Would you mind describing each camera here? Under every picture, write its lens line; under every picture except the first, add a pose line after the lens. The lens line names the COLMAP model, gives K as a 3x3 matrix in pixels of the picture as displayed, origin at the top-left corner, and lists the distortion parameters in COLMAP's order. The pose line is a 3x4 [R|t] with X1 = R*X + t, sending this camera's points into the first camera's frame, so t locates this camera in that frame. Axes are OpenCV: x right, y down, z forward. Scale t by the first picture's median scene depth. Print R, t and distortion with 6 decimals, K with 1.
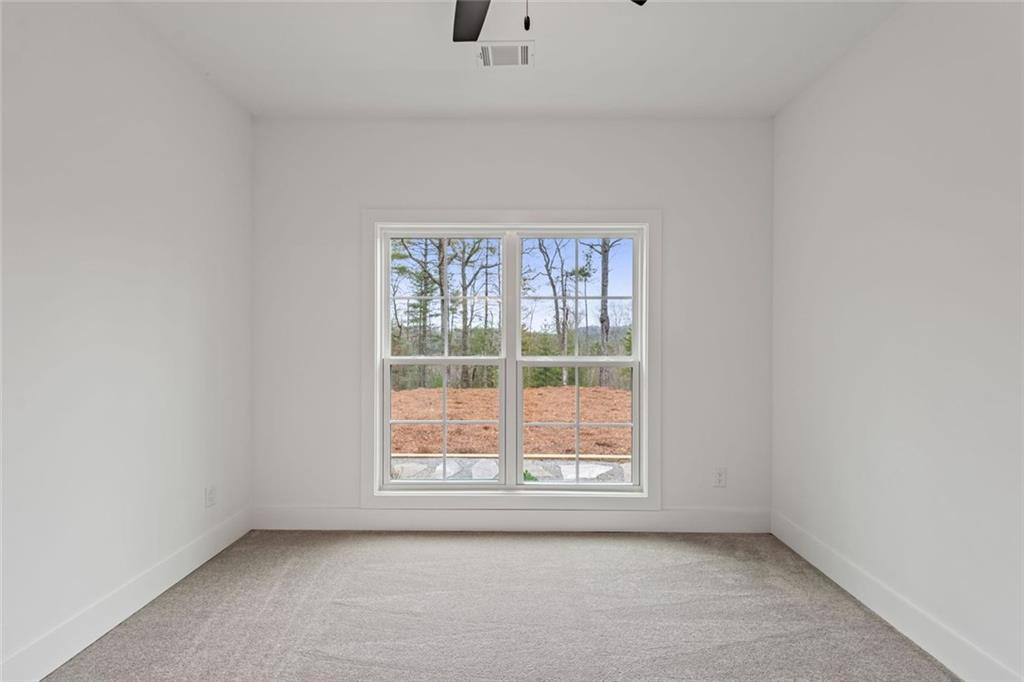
lens RADIAL K [[403.8, 0, 512.1], [0, 403.8, 338.2], [0, 0, 1]] dist [0.012760, -0.001139]
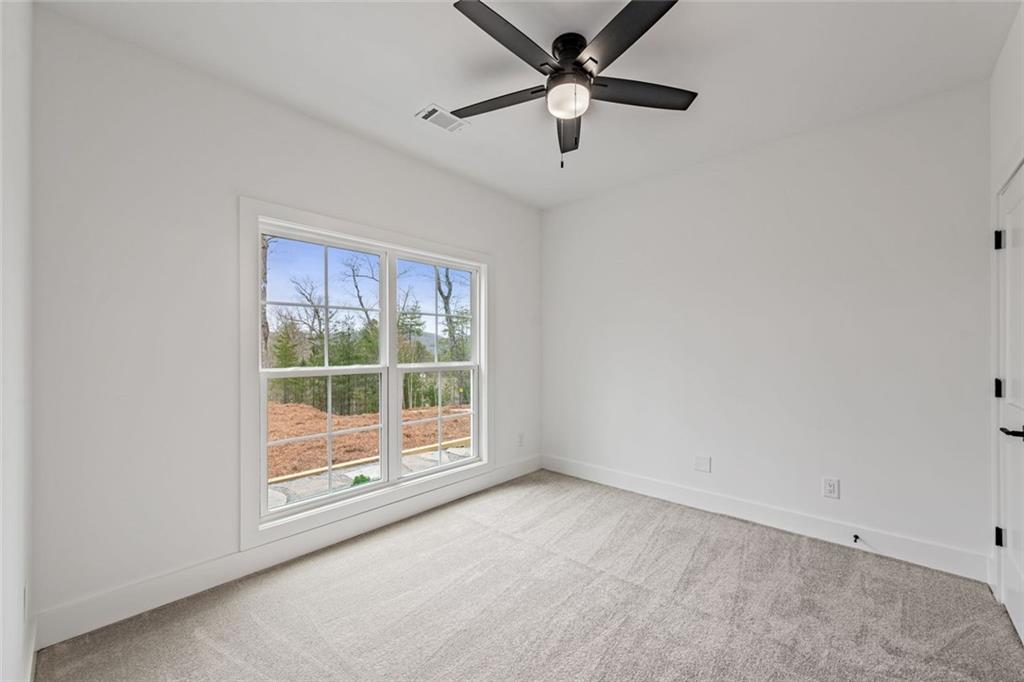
lens RADIAL K [[403.8, 0, 516.6], [0, 403.8, 343.8], [0, 0, 1]] dist [0.012760, -0.001139]
pose [[0.670697, -0.000702, 0.741731, -0.598090], [0.004540, 0.999985, -0.003158, -0.006552], [-0.741718, 0.005486, 0.670690, 0.002994]]
